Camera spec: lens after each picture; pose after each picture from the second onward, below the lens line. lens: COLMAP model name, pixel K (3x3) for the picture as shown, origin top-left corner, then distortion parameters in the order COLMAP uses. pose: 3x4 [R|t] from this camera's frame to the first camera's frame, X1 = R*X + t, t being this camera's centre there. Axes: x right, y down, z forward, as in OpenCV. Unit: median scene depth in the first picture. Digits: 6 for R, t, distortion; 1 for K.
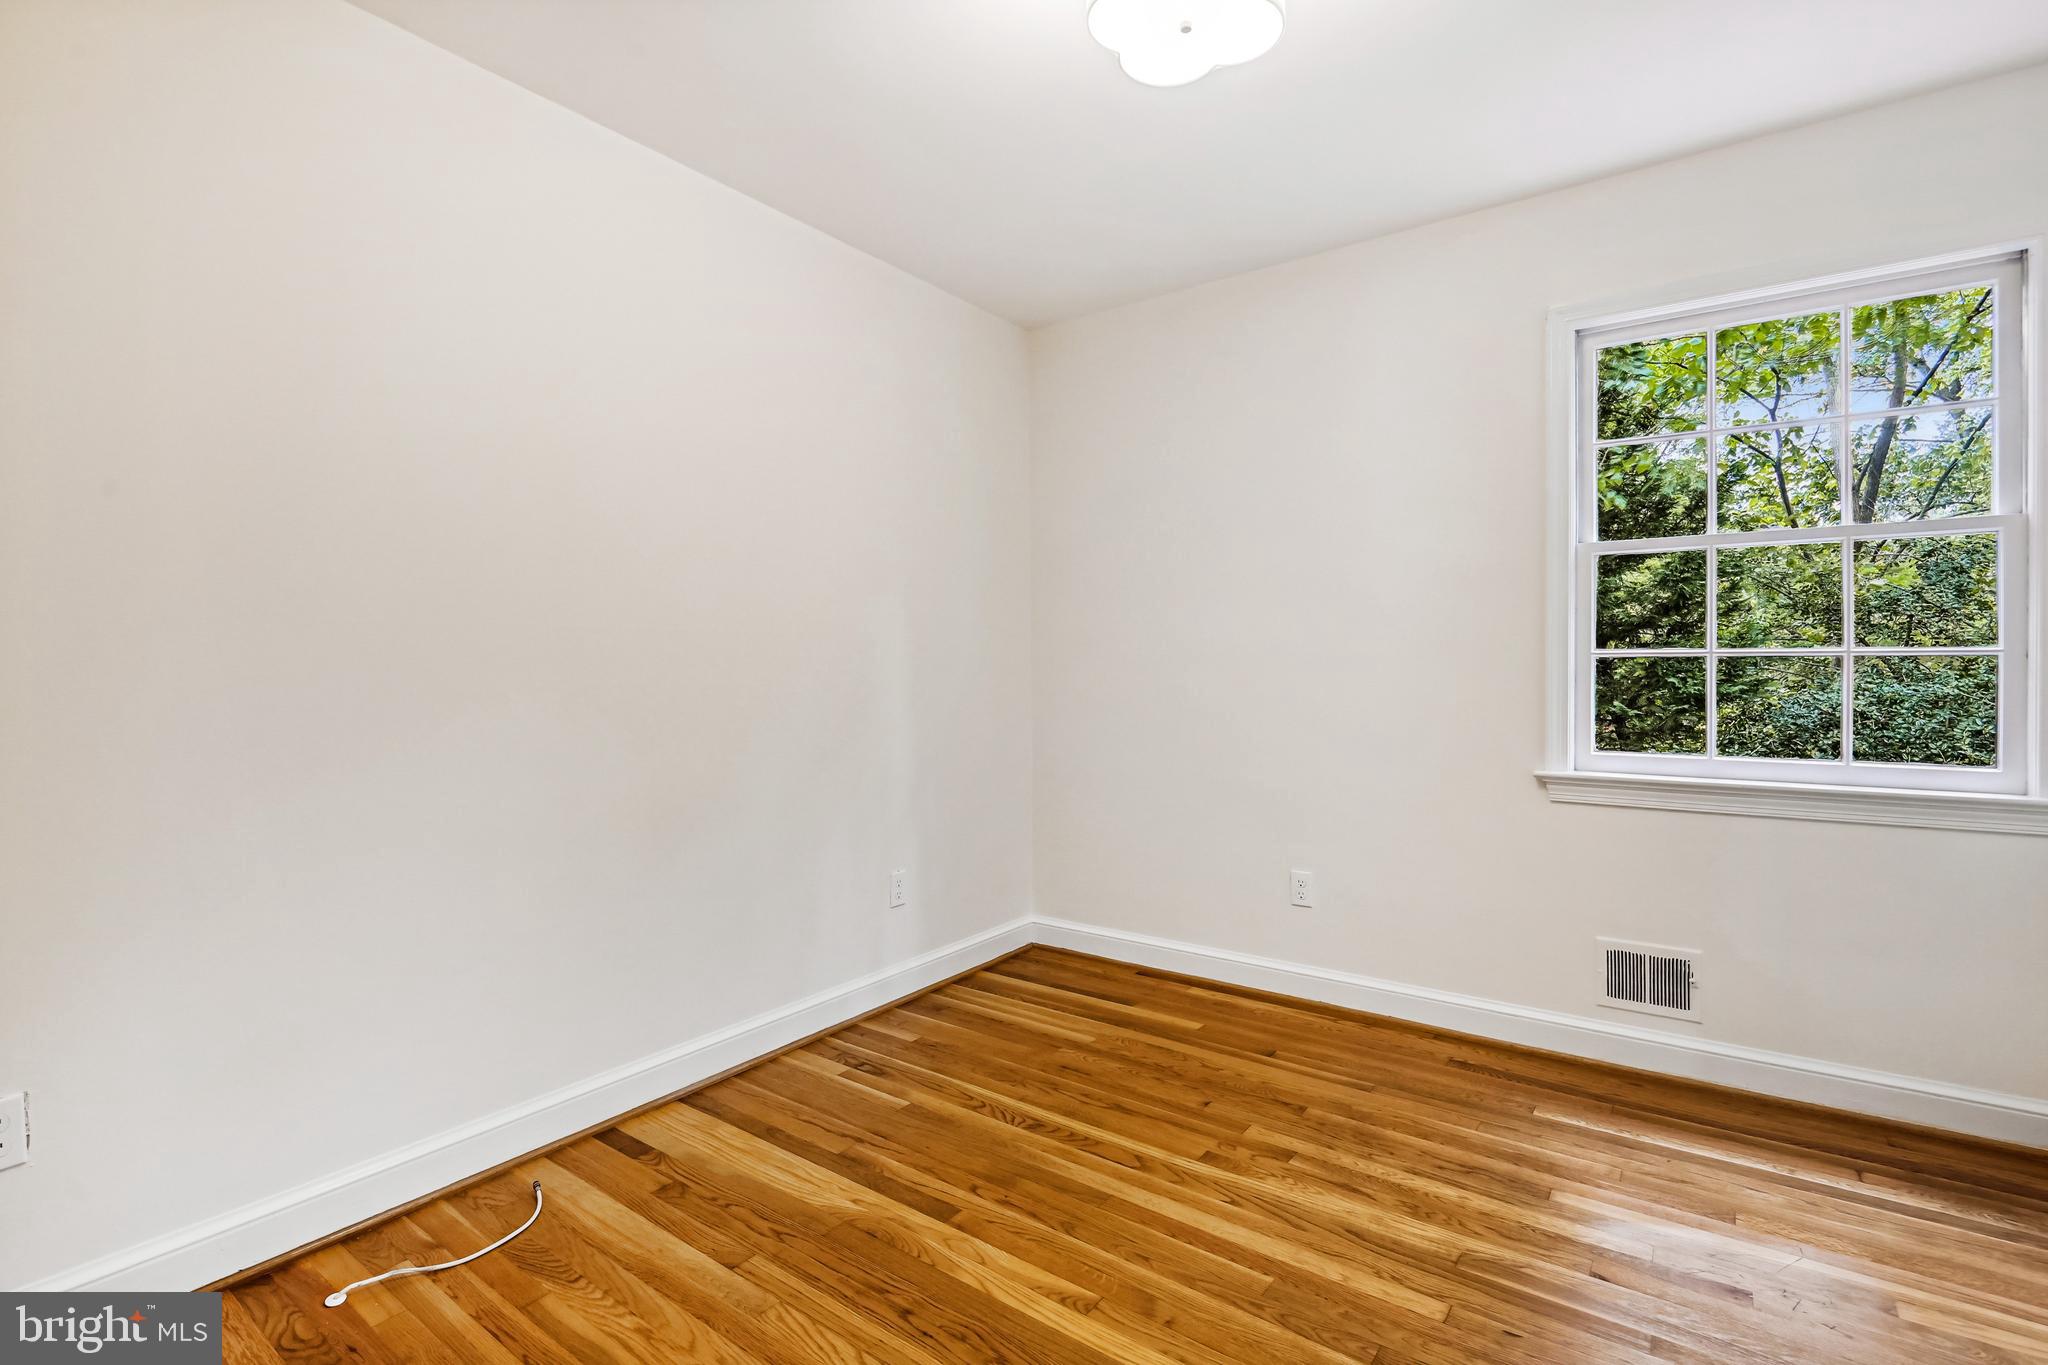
lens RADIAL K [[925.7, 0, 1024.0], [0, 925.7, 682.5], [0, 0, 1]] dist [-0.002067, -0.000434]
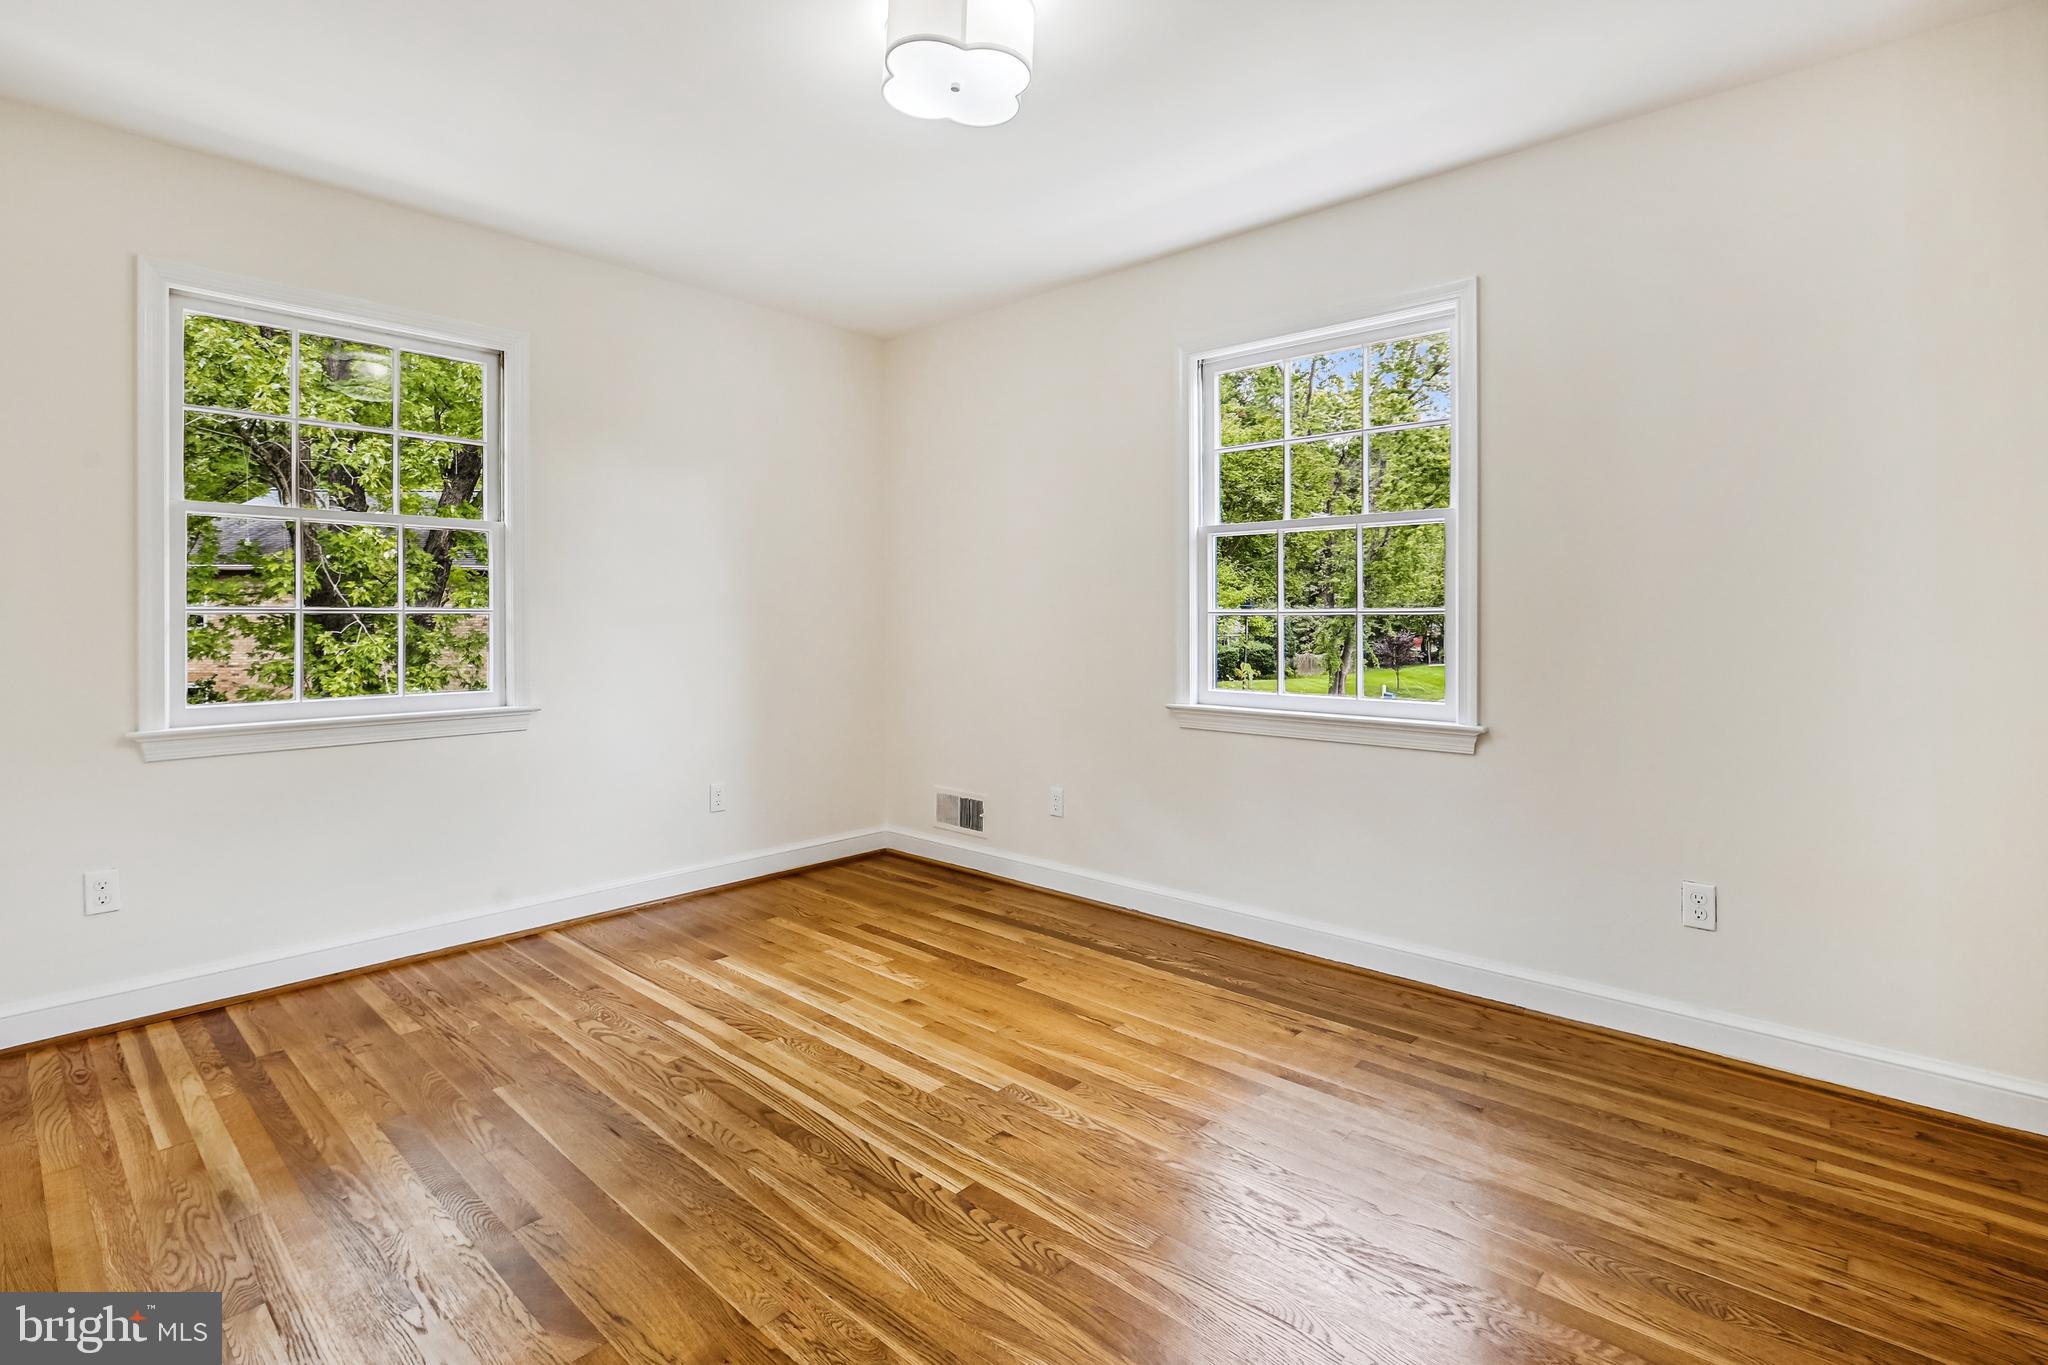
lens RADIAL K [[987.4, 0, 1028.7], [0, 987.4, 627.3], [0, 0, 1]] dist [-0.000431, -0.000131]
pose [[0.992283, 0.006639, -0.123814, 1.731039], [-0.007601, 0.999944, -0.007303, 0.006977], [0.123758, 0.008188, 0.992279, -1.248192]]
